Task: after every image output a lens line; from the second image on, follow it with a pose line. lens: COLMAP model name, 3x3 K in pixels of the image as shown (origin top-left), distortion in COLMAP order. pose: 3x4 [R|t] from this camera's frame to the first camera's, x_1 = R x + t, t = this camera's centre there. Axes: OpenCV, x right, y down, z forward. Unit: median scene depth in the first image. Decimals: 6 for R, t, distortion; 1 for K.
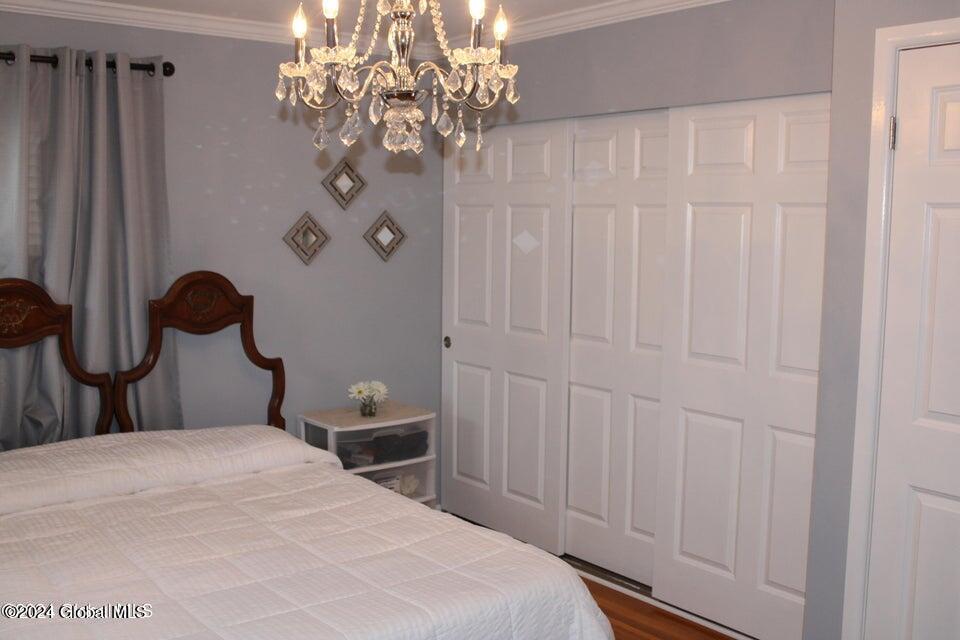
lens RADIAL K [[974.1, 0, 445.6], [0, 974.1, 319.4], [0, 0, 1]] dist [-0.110237, 0.010211]
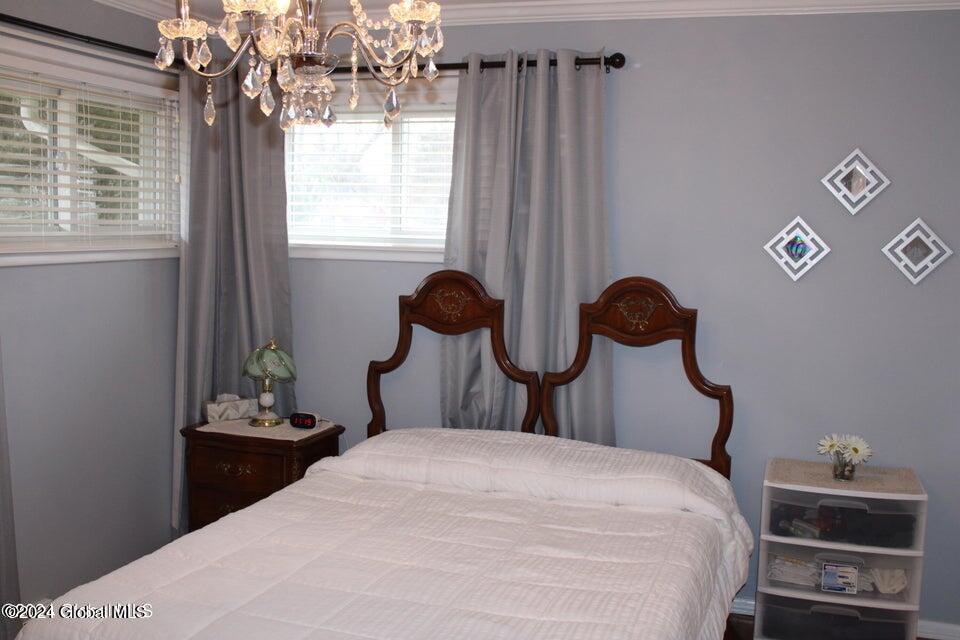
lens RADIAL K [[974.1, 0, 445.6], [0, 974.1, 319.4], [0, 0, 1]] dist [-0.110237, 0.010211]
pose [[0.549216, 0.092040, -0.830596, 0.430948], [-0.100924, 0.993947, 0.043407, -0.033423], [0.829564, 0.059987, 0.555181, 0.356492]]
